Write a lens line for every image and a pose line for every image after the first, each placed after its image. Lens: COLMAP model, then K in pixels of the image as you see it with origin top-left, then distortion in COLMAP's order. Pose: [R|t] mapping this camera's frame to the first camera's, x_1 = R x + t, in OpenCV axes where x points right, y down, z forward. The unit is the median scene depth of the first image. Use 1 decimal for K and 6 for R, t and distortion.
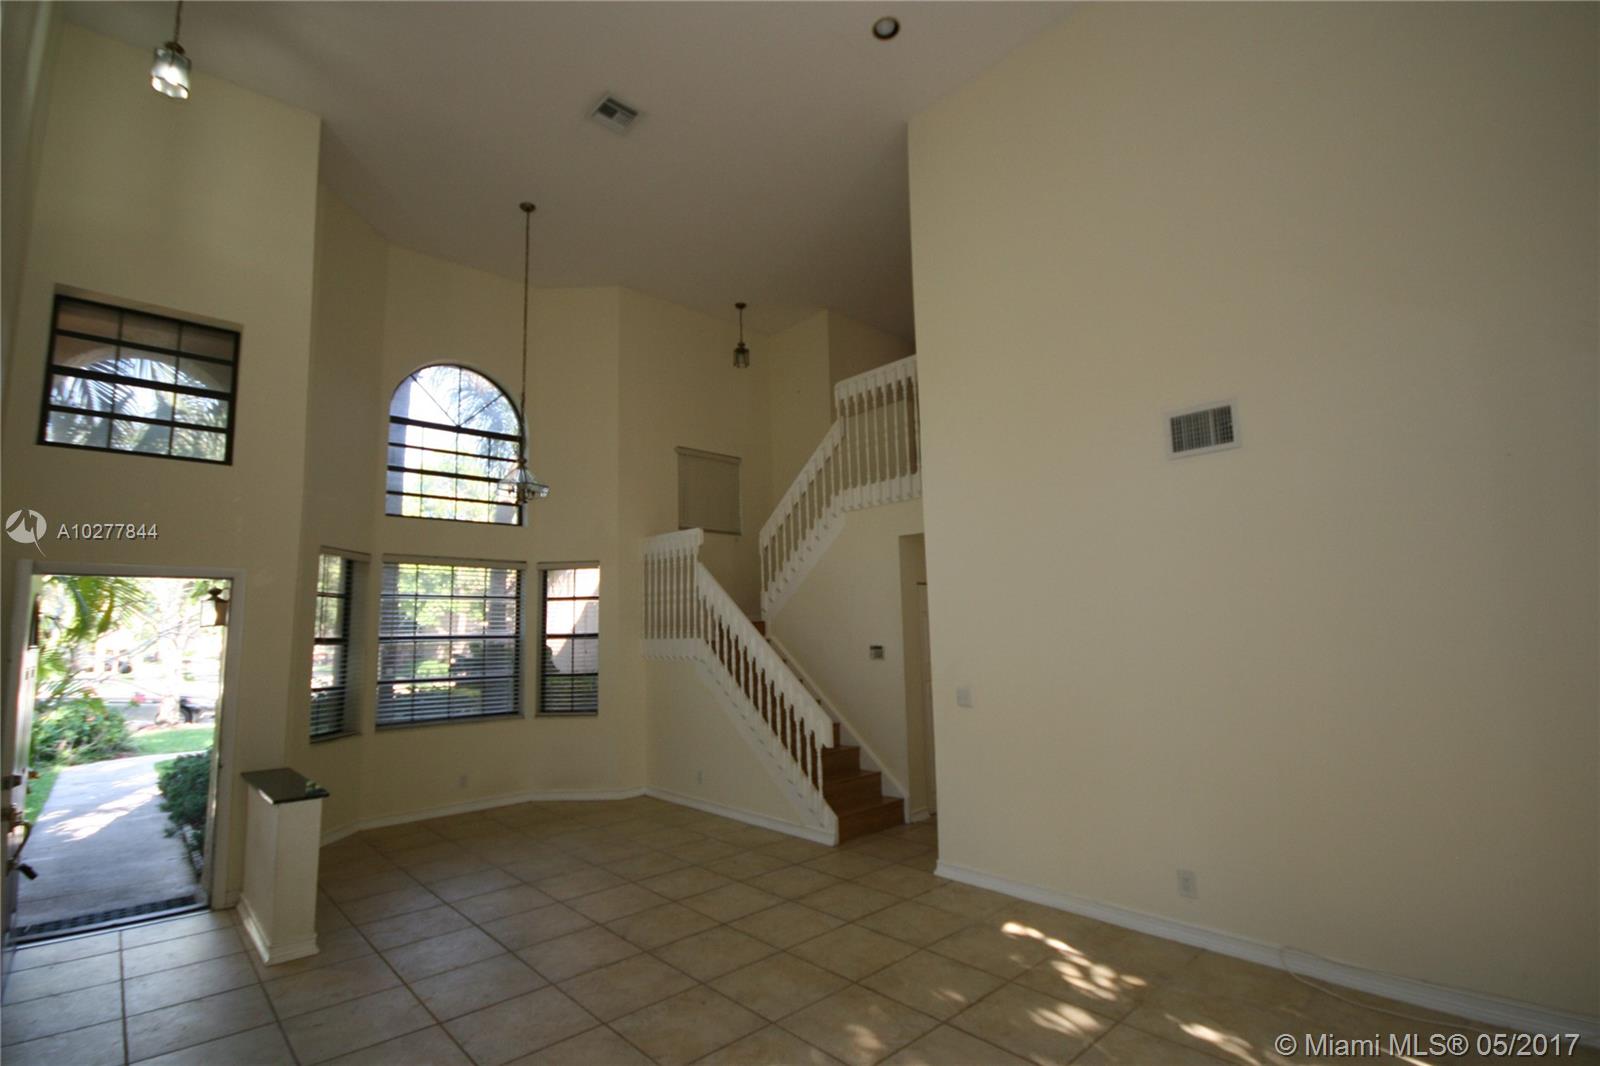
lens RADIAL K [[738.2, 0, 799.2], [0, 738.2, 535.6], [0, 0, 1]] dist [0.005435, -0.010447]
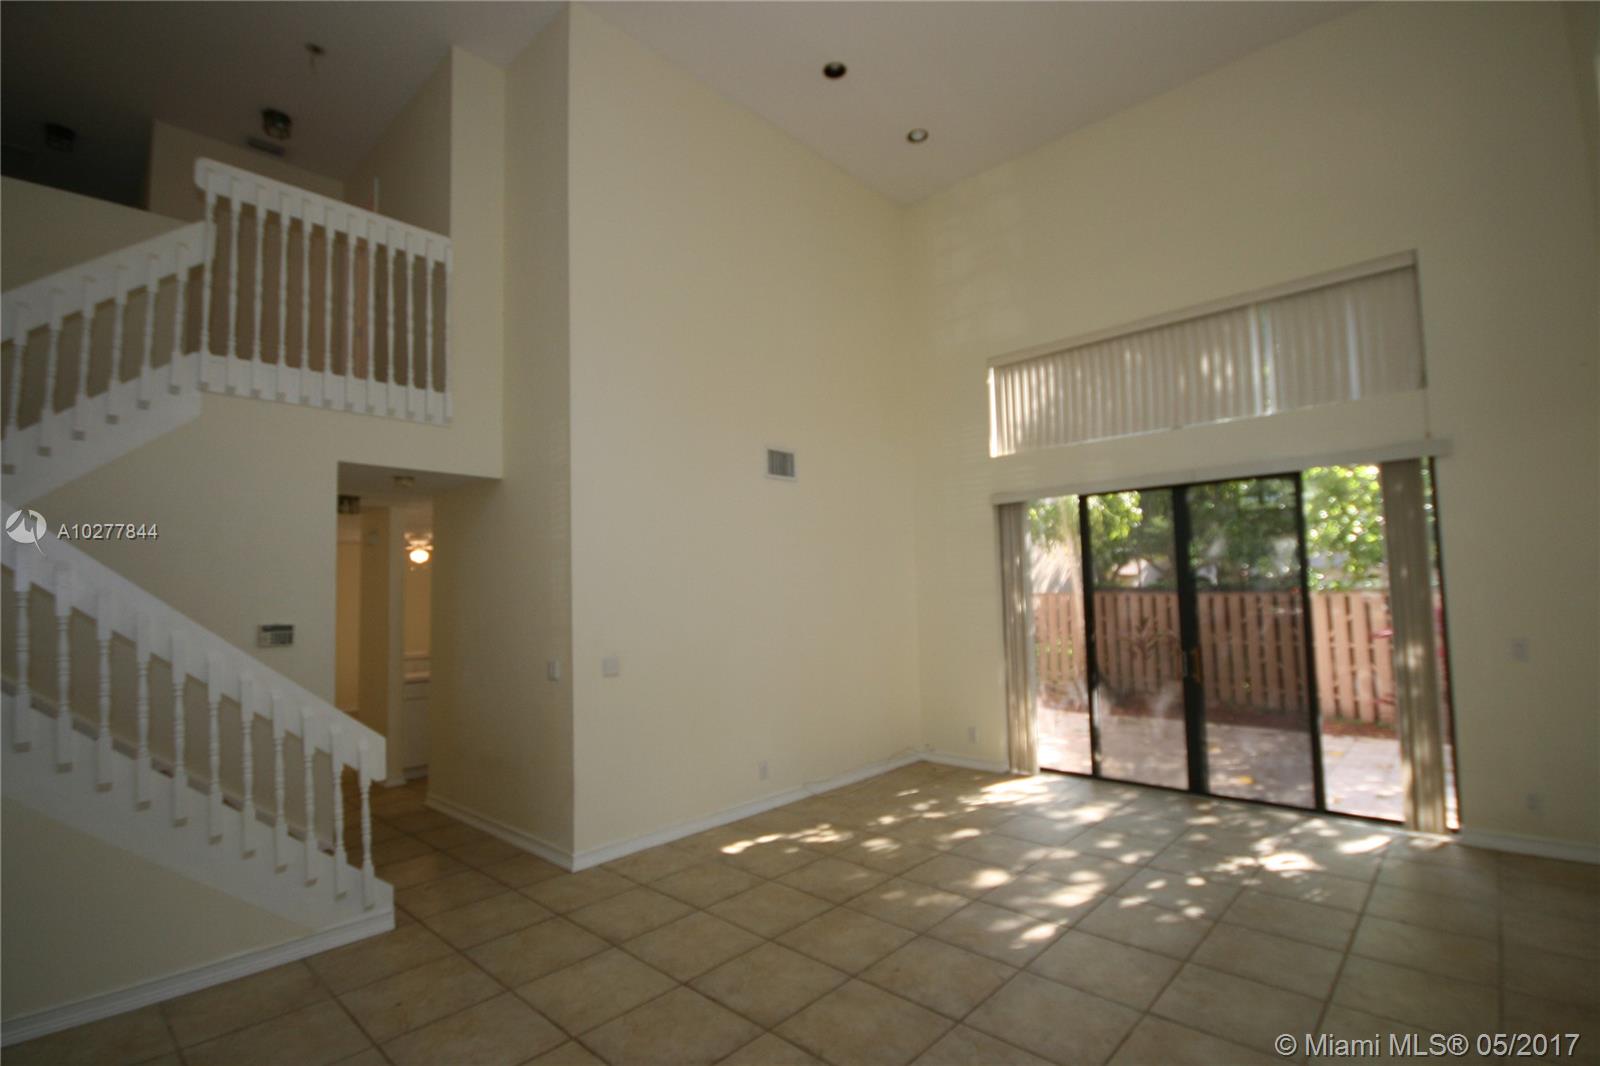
lens RADIAL K [[738.2, 0, 804.4], [0, 738.2, 534.2], [0, 0, 1]] dist [0.005435, -0.010447]
pose [[-0.075908, 0.101795, 0.991905, -0.890777], [-0.106618, 0.988244, -0.109578, 0.151622], [-0.991398, -0.114073, -0.064162, 0.982509]]
